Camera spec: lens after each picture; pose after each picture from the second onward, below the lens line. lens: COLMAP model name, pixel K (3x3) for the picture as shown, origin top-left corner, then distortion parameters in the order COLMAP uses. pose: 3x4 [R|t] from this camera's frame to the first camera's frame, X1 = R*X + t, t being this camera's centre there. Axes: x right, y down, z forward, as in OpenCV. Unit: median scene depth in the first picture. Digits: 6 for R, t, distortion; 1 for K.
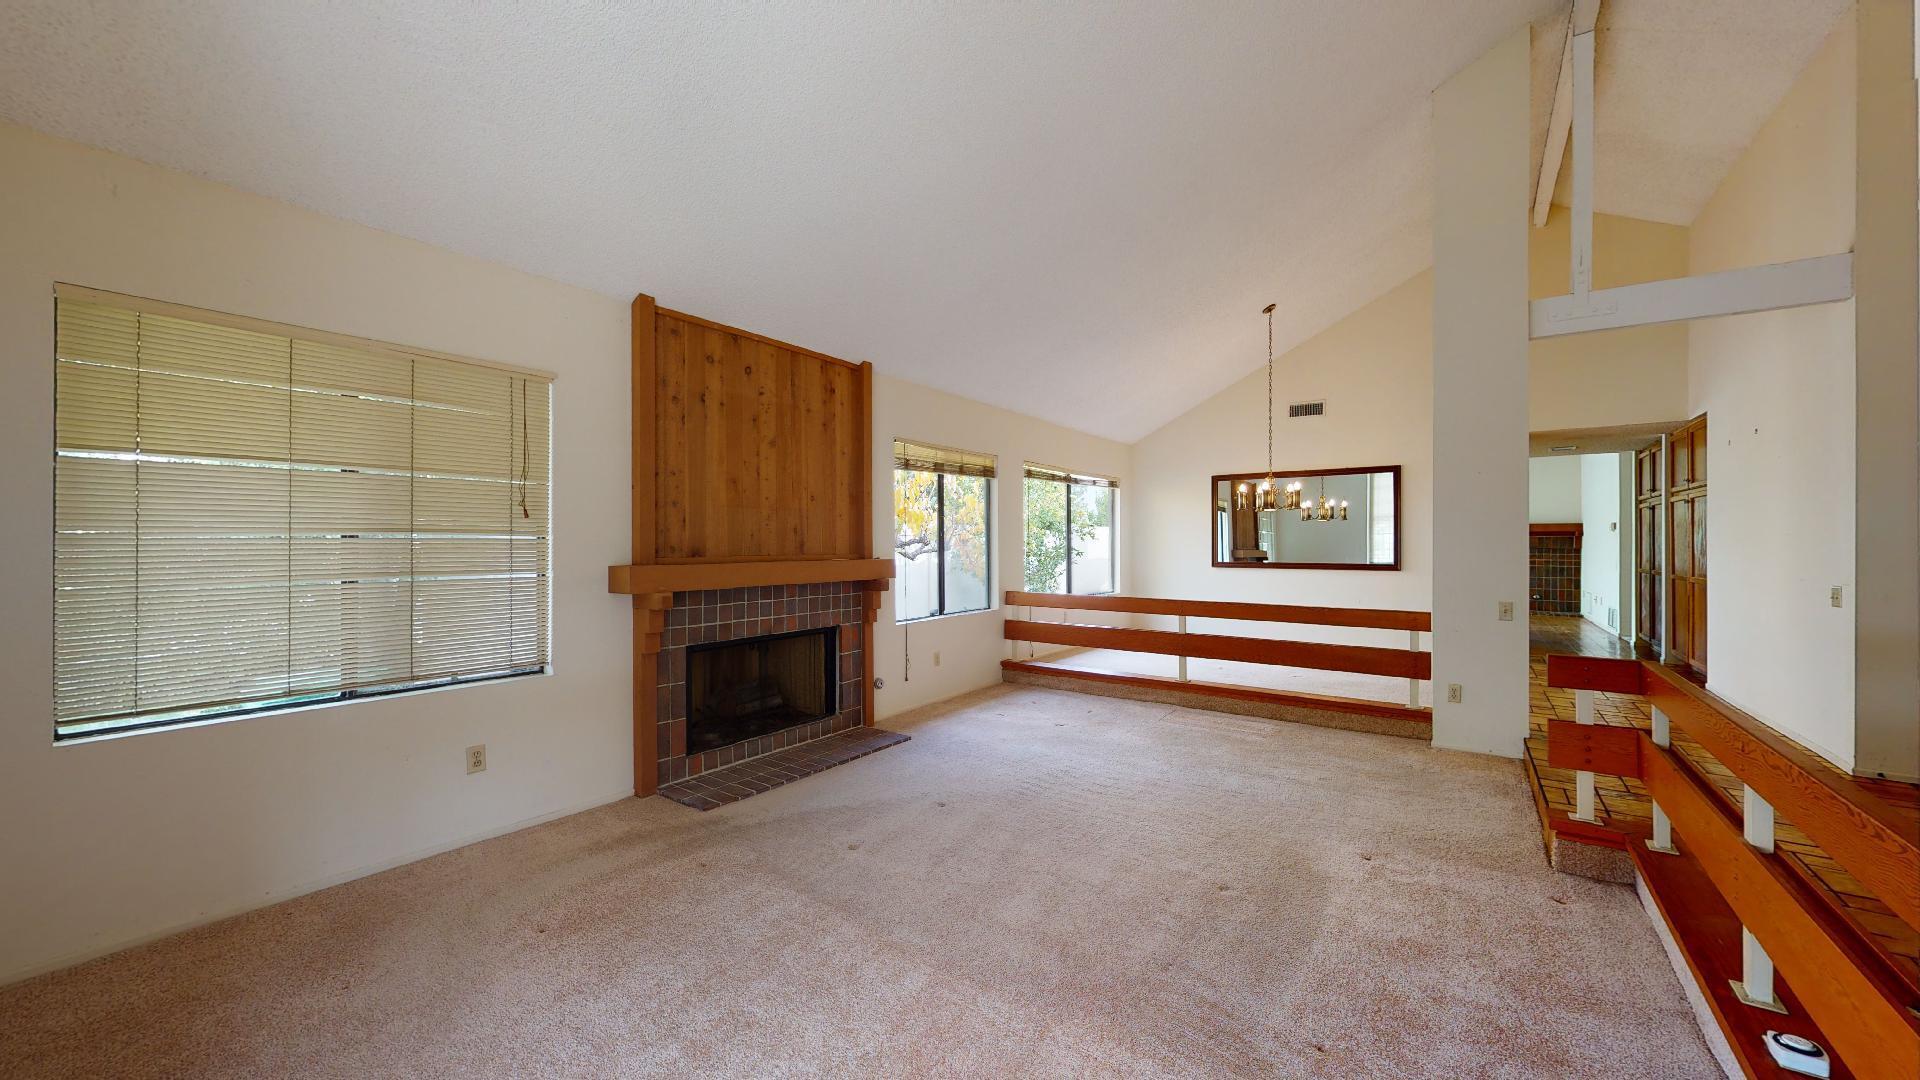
lens RADIAL K [[703.7, 0, 959.9], [0, 703.7, 542.2], [0, 0, 1]] dist [0.000454, -0.000148]
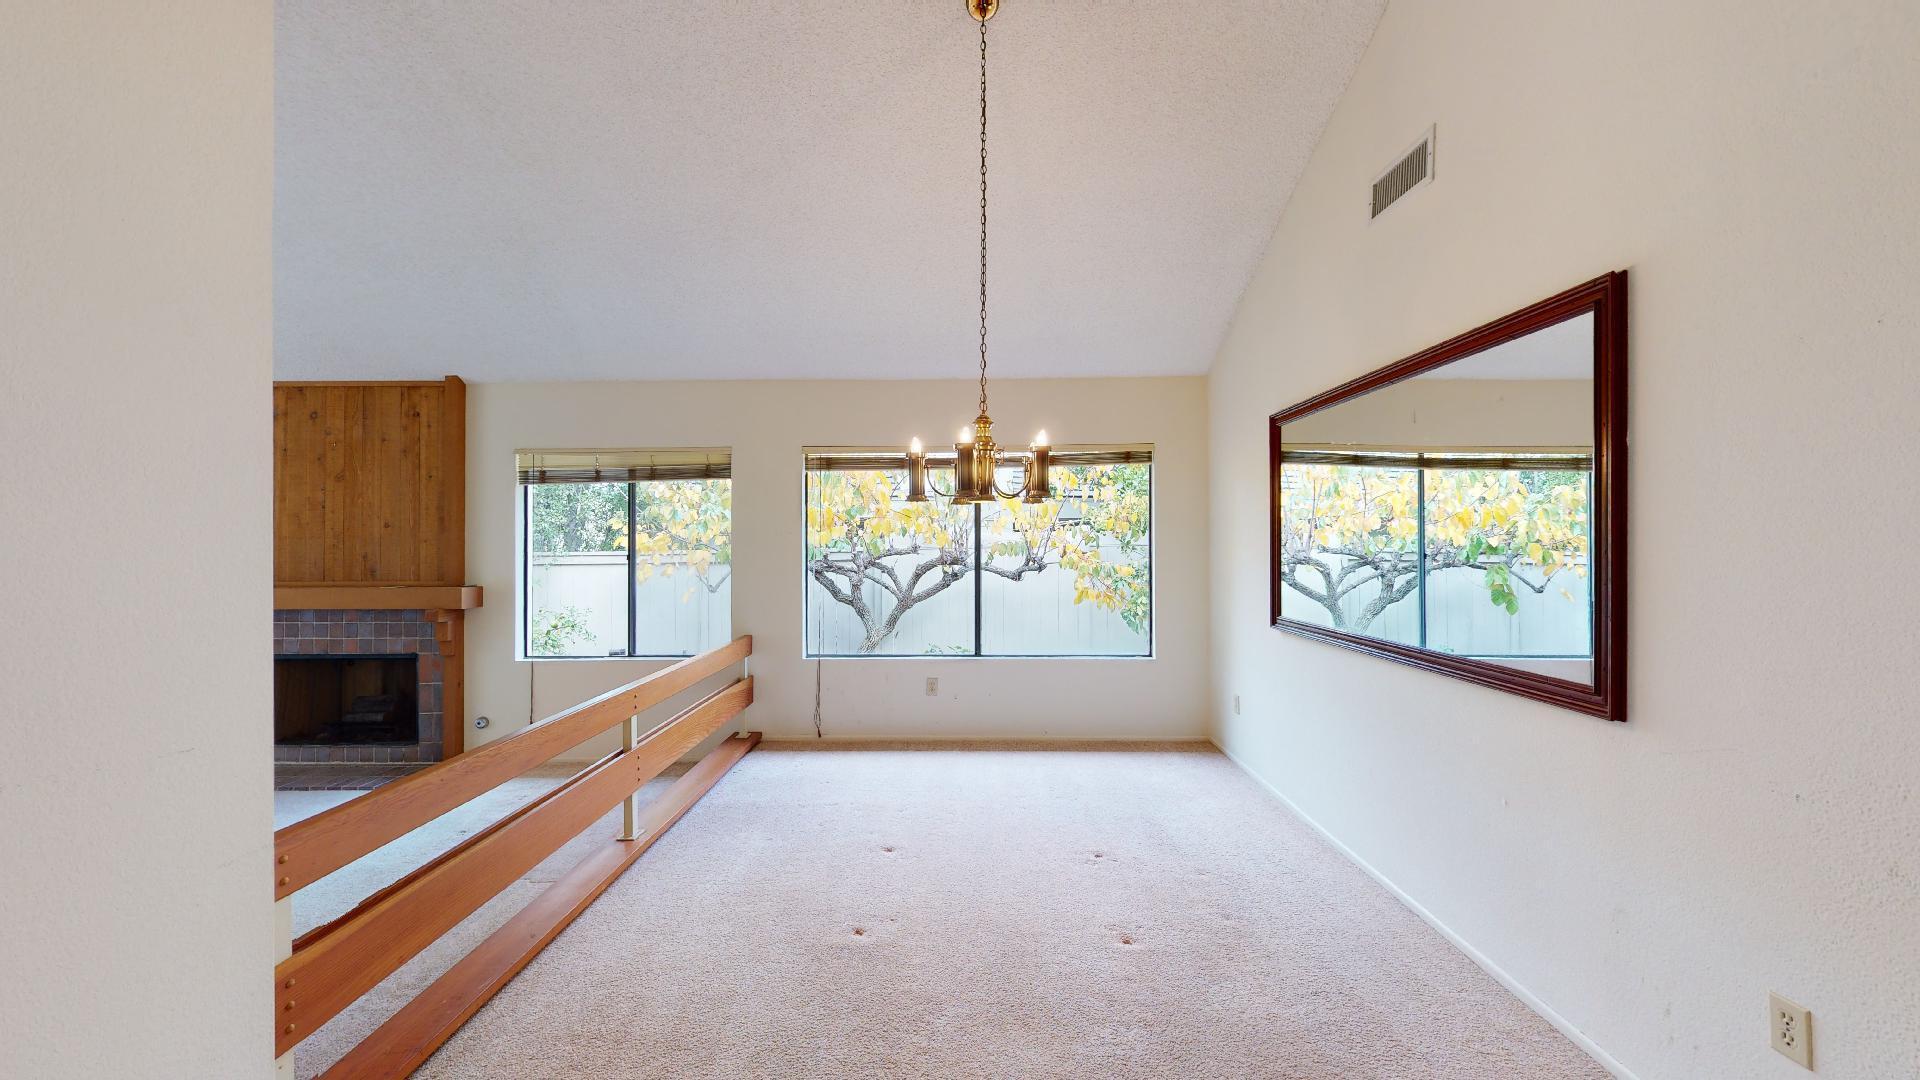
lens RADIAL K [[703.7, 0, 959.9], [0, 703.7, 542.2], [0, 0, 1]] dist [0.000454, -0.000148]
pose [[0.575229, -0.005308, -0.817975, 1.123160], [0.006444, 0.999977, -0.001958, -0.031387], [0.817967, -0.004145, 0.575250, 1.114829]]
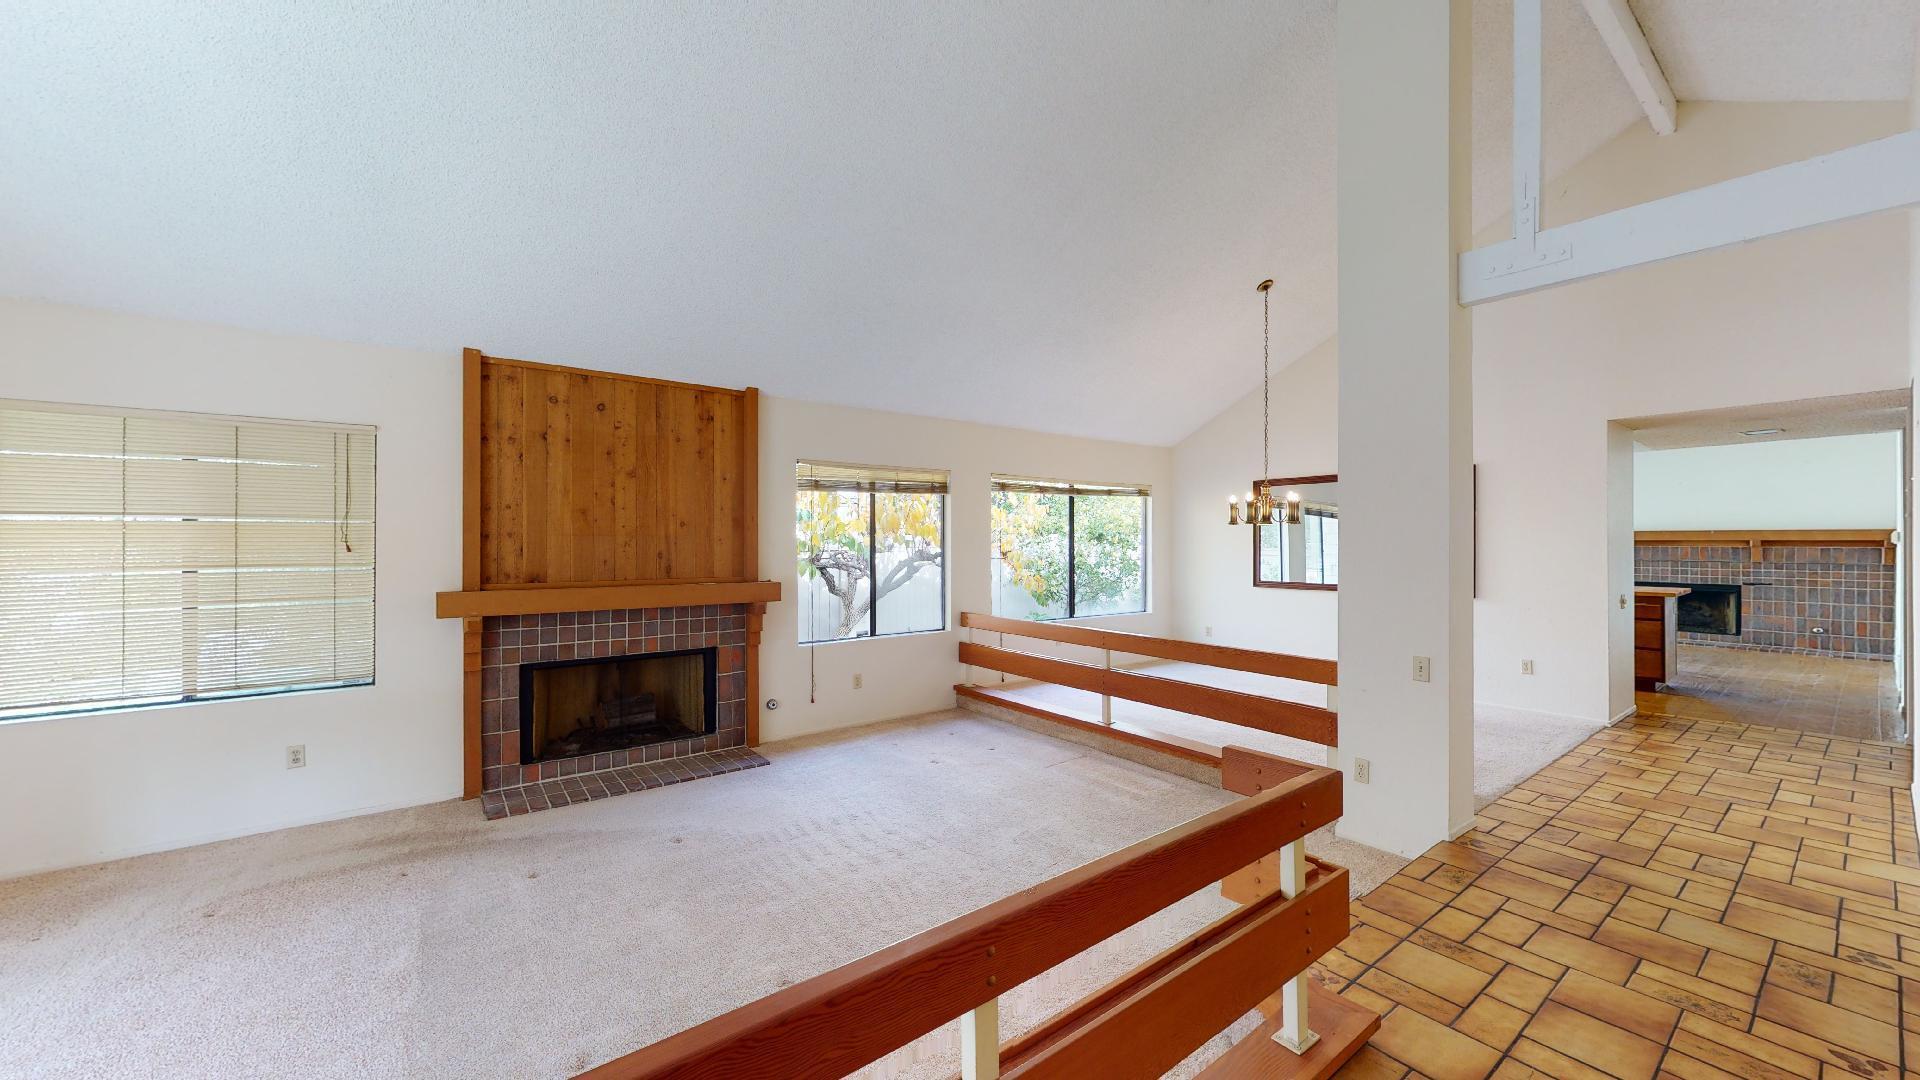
lens RADIAL K [[703.7, 0, 959.9], [0, 703.7, 542.2], [0, 0, 1]] dist [0.000454, -0.000148]
pose [[0.956663, 0.000058, -0.291198, 0.494540], [0.000071, 1.000000, 0.000432, -0.036823], [0.291198, -0.000434, 0.956663, 0.128113]]
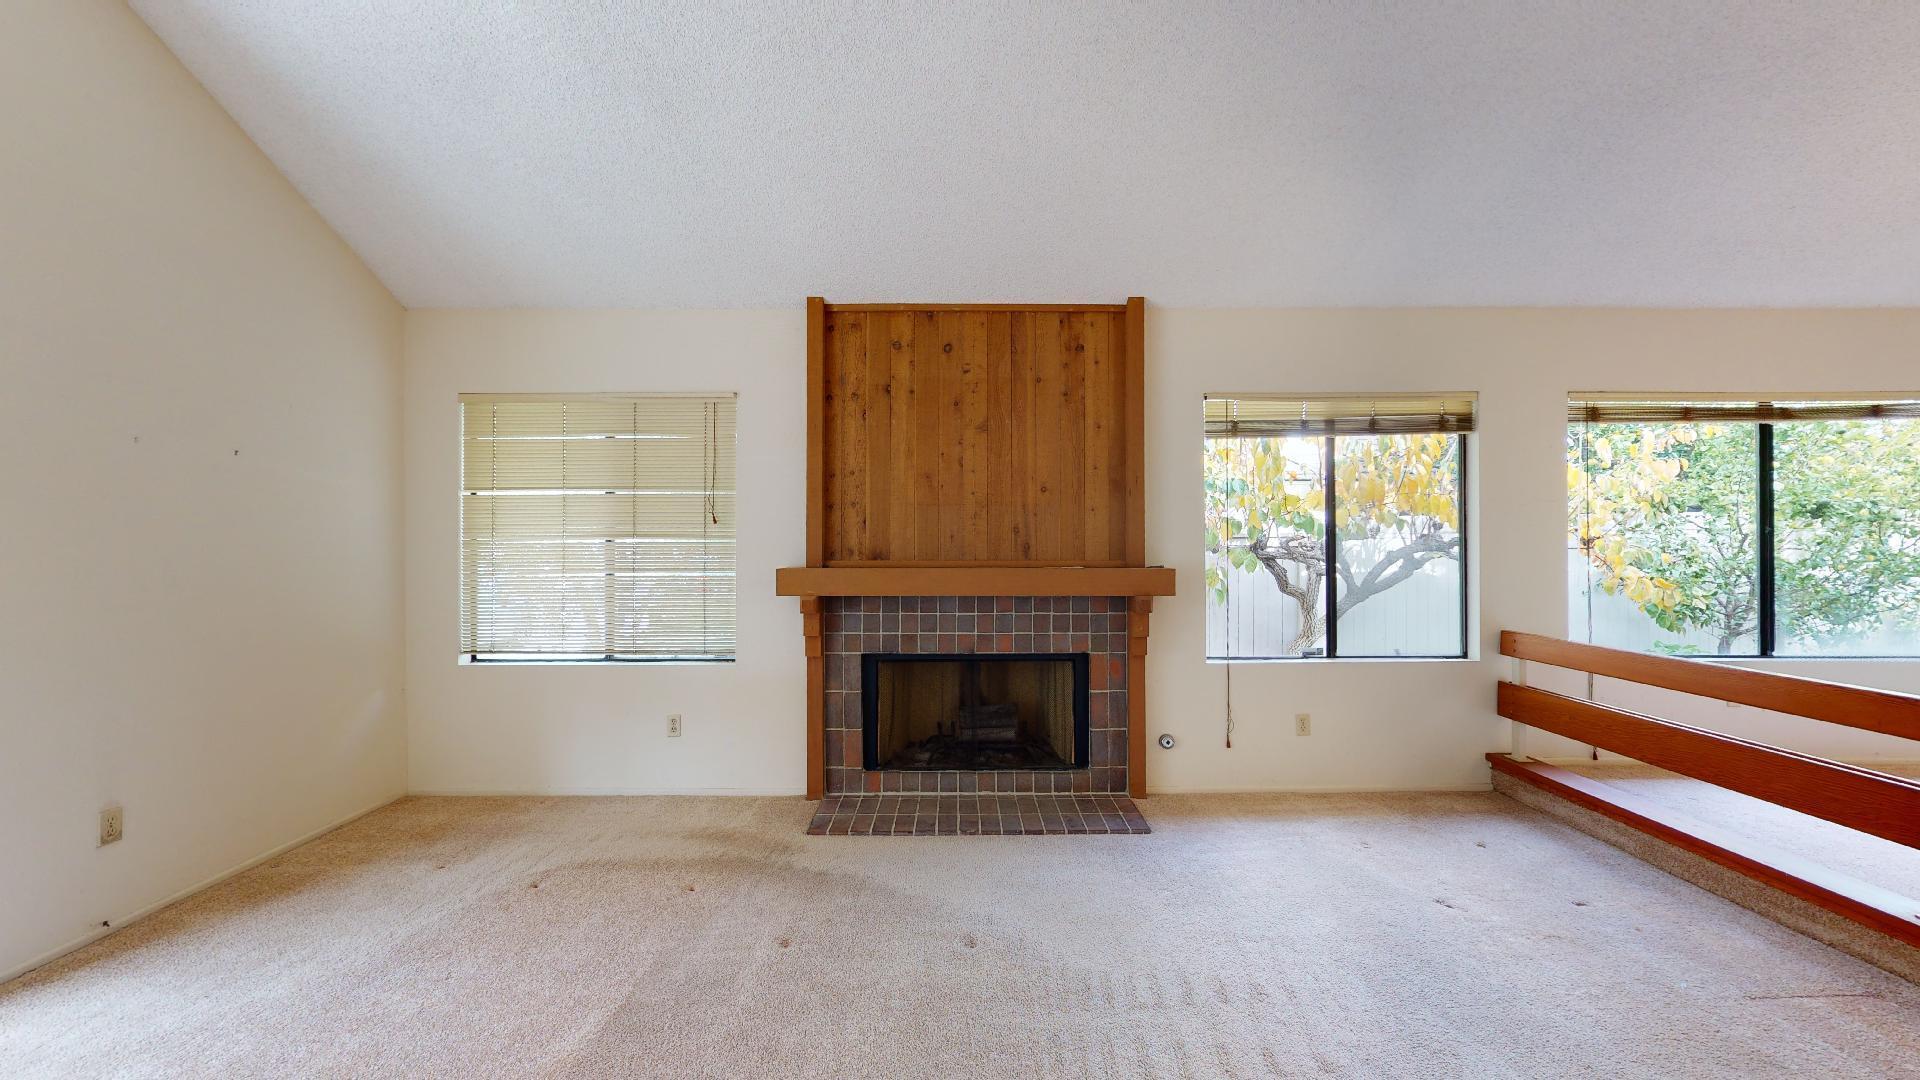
lens RADIAL K [[703.7, 0, 959.9], [0, 703.7, 542.2], [0, 0, 1]] dist [0.000454, -0.000148]
pose [[0.586422, -0.002261, -0.810003, 0.386885], [0.002437, 0.999997, -0.001026, -0.001787], [0.810002, -0.001372, 0.586425, 0.465874]]
